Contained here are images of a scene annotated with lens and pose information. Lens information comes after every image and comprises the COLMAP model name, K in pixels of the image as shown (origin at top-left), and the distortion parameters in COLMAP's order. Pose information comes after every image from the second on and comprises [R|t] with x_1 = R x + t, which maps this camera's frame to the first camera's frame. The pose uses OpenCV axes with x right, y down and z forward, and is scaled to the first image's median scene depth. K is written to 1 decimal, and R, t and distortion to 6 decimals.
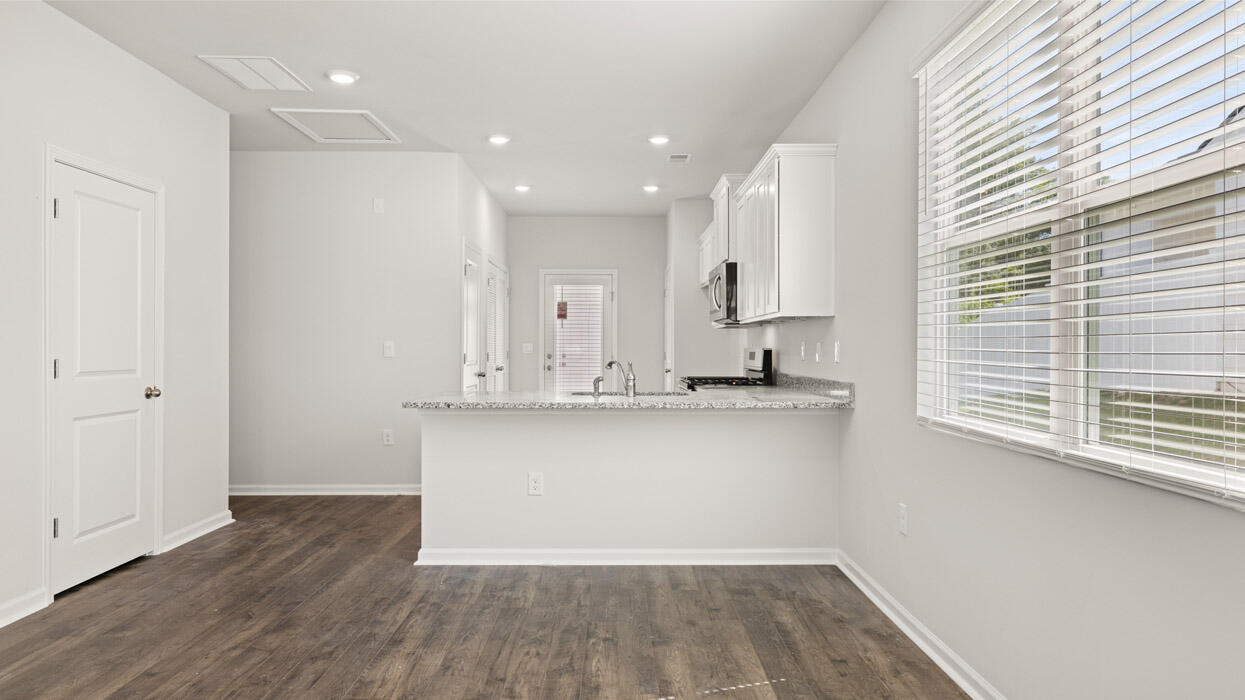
lens RADIAL K [[780.0, 0, 622.1], [0, 780.0, 339.8], [0, 0, 1]] dist [0.006041, 0.000948]
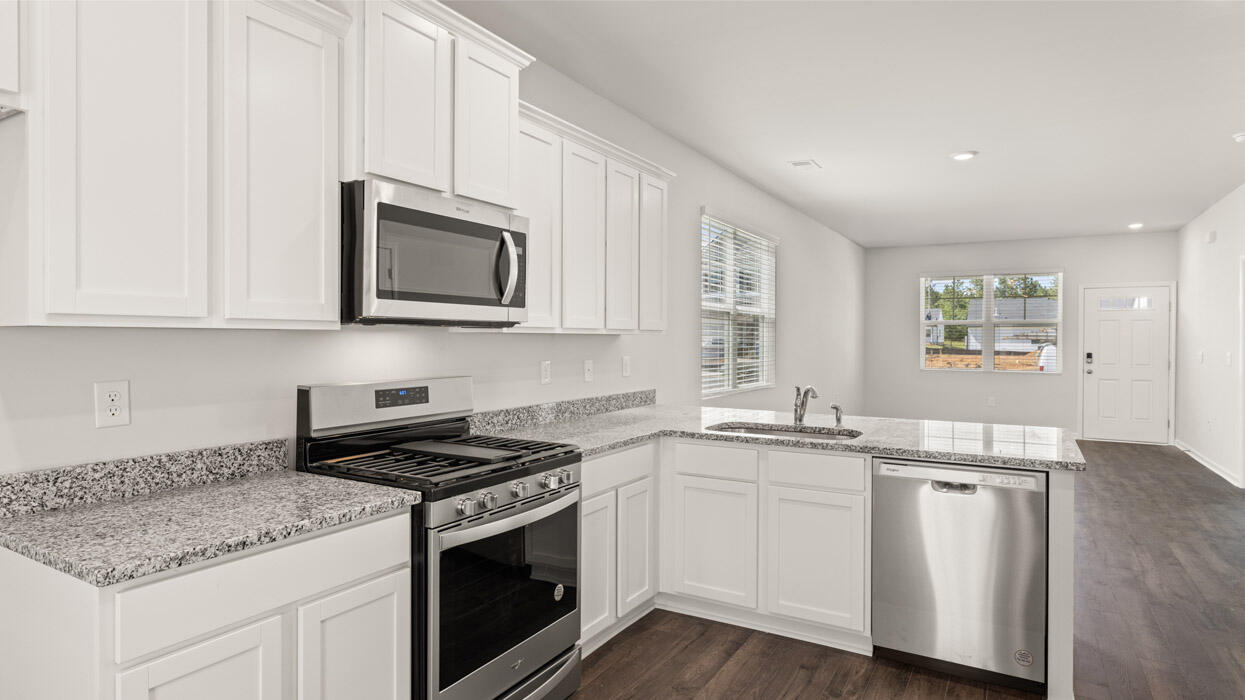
lens RADIAL K [[691.7, 0, 622.9], [0, 691.7, 339.3], [0, 0, 1]] dist [-0.007165, -0.000311]
pose [[-0.859437, -0.003897, 0.511227, -0.191109], [-0.008032, 0.999950, -0.005881, -0.016564], [-0.511179, -0.009160, -0.859425, 1.587477]]
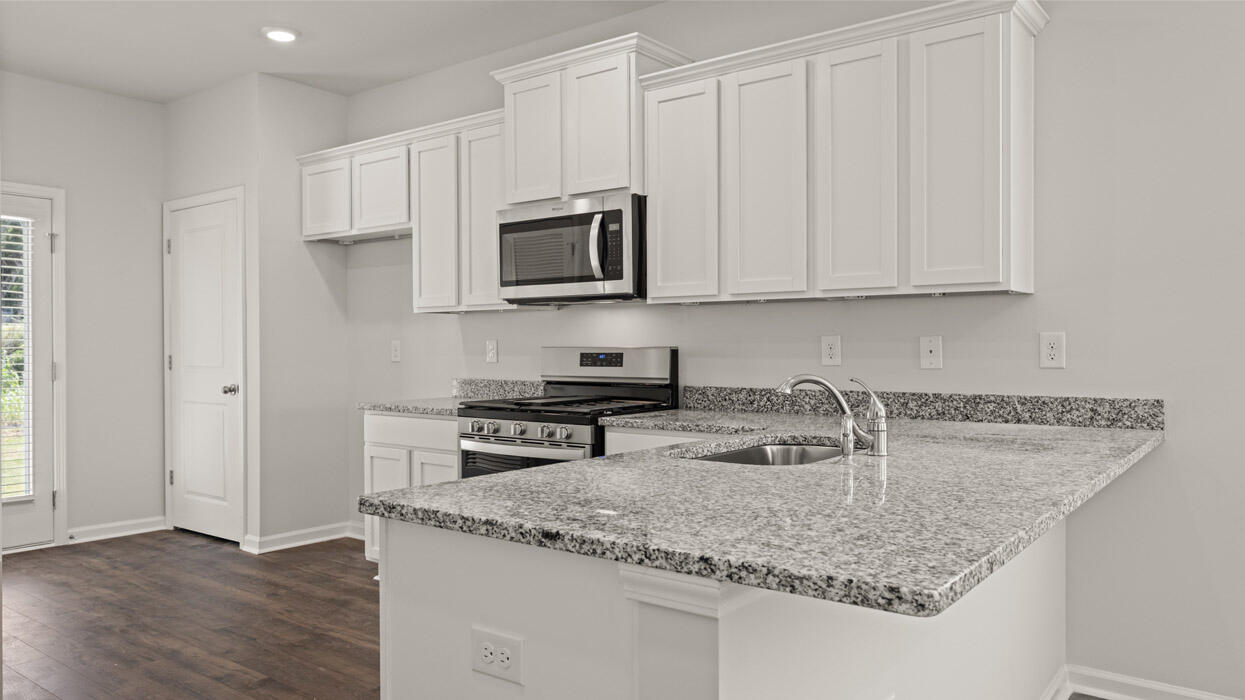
lens RADIAL K [[854.4, 0, 623.3], [0, 854.4, 353.9], [0, 0, 1]] dist [0.005969, -0.001131]
pose [[0.618643, -0.004586, 0.785659, -0.399854], [-0.006380, 0.999921, 0.010861, 0.009803], [-0.785647, -0.011732, 0.618564, 0.731014]]
